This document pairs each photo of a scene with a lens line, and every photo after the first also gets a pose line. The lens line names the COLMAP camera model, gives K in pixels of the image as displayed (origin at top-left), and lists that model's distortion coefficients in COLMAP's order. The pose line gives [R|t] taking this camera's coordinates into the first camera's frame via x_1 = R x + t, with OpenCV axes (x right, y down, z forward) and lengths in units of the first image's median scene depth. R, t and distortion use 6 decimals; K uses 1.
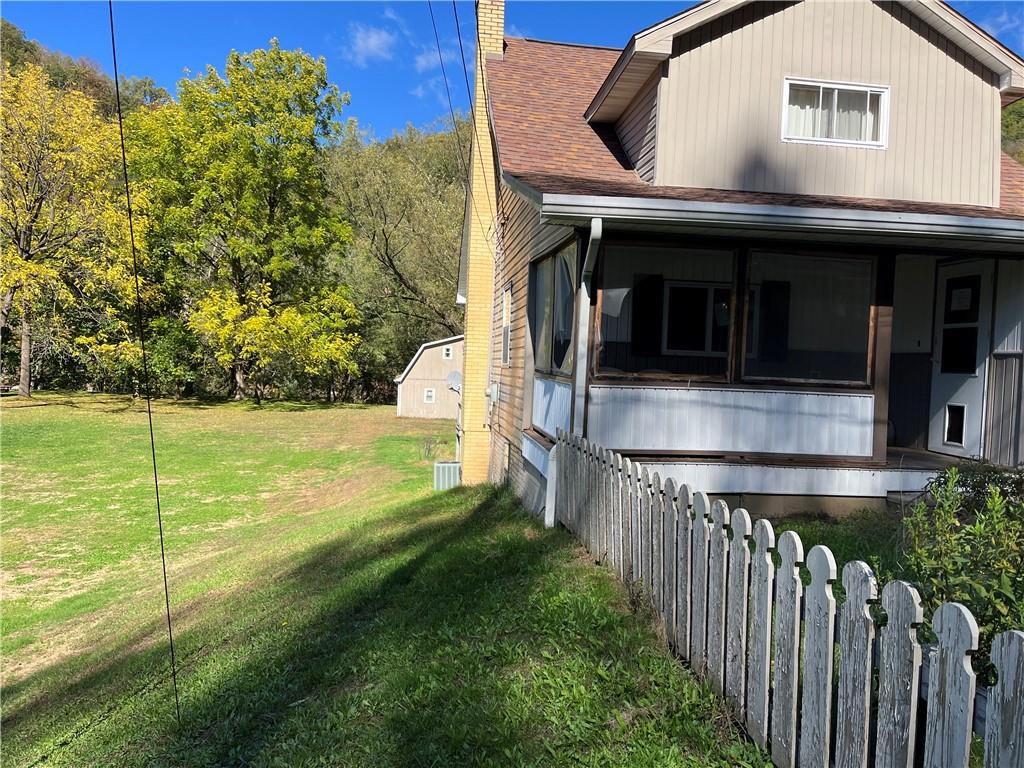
lens RADIAL K [[793.9, 0, 479.9], [0, 793.9, 388.0], [0, 0, 1]] dist [0.027682, -0.023138]
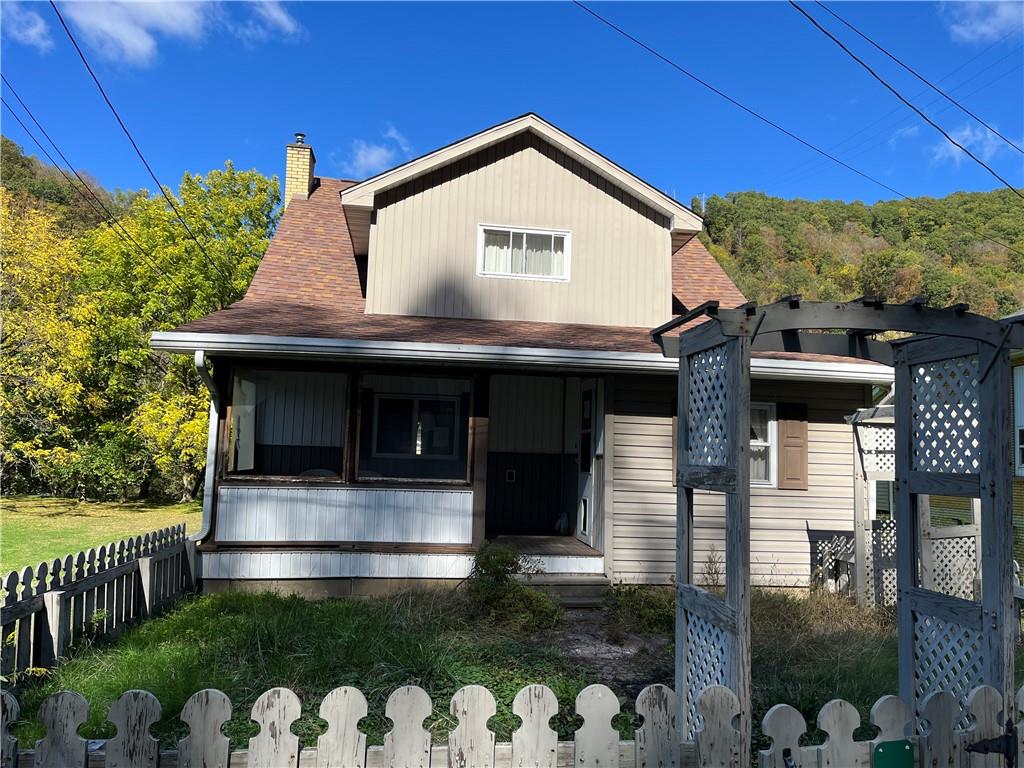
lens RADIAL K [[793.9, 0, 511.1], [0, 793.9, 391.3], [0, 0, 1]] dist [0.027682, -0.023138]
pose [[0.999590, -0.010044, 0.026802, 0.387277], [0.013142, 0.992923, -0.118030, 0.001155], [-0.025427, 0.118334, 0.992648, -0.150017]]
